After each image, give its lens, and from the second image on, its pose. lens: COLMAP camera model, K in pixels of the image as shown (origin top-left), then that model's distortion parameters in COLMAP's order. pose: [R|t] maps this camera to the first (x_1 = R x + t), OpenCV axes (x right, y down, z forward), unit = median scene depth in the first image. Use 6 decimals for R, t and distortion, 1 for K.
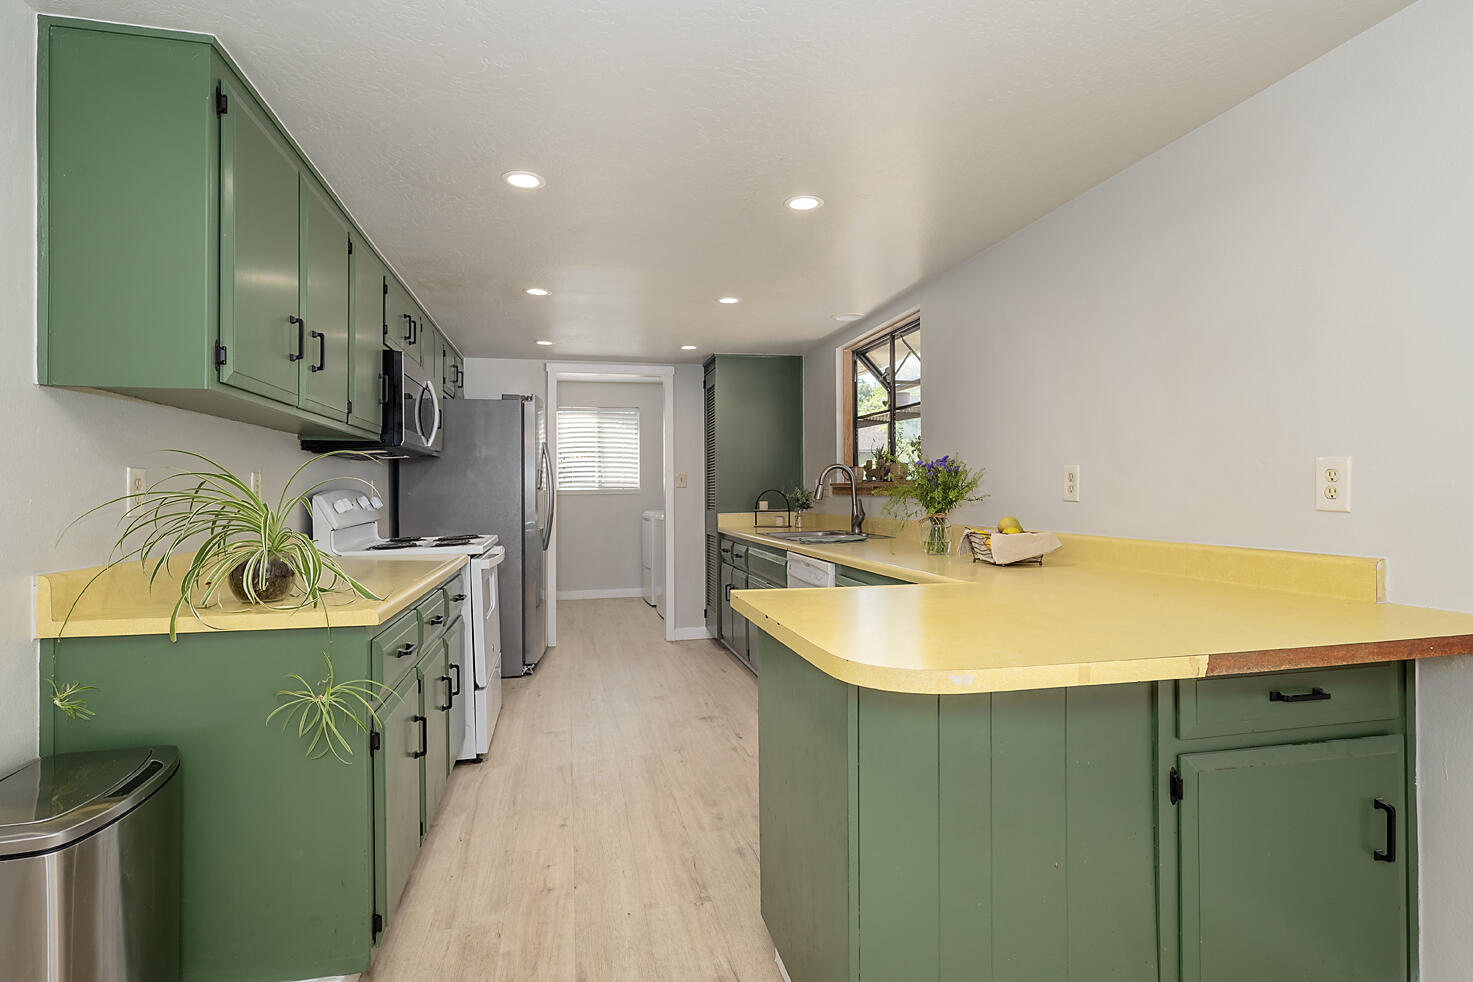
lens RADIAL K [[738.5, 0, 736.5], [0, 738.5, 491.0], [0, 0, 1]] dist [0.000912, 0.000612]
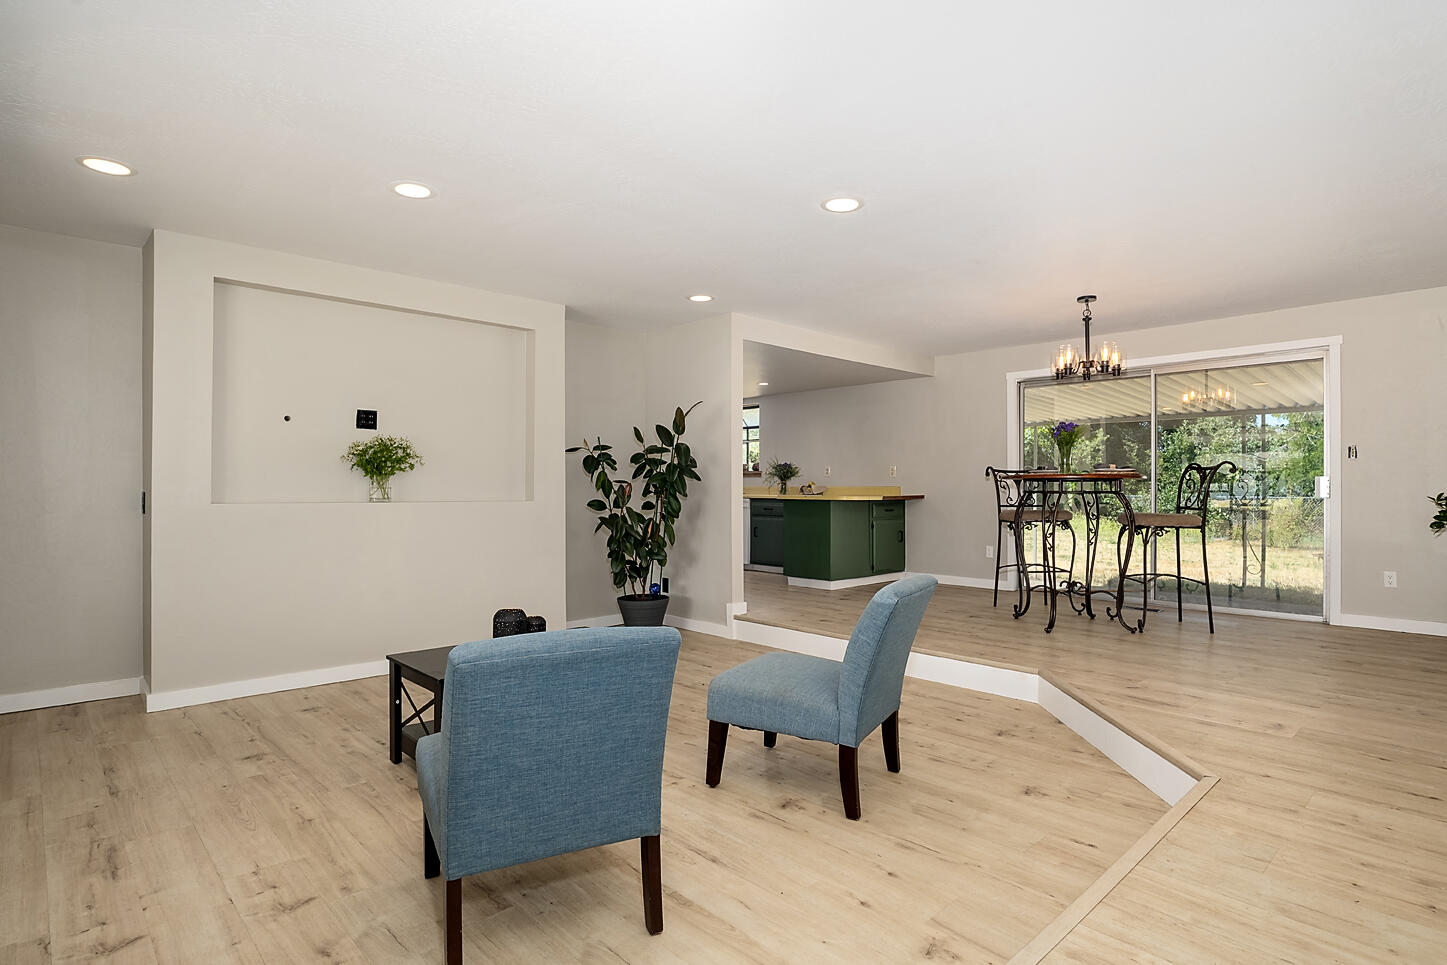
lens RADIAL K [[762.5, 0, 739.0], [0, 762.5, 487.8], [0, 0, 1]] dist [-0.001913, -0.000470]
pose [[0.853027, 0.010228, 0.521766, -0.959190], [-0.008962, 0.999948, -0.004951, 0.047187], [-0.521790, -0.000453, 0.853074, -0.988582]]
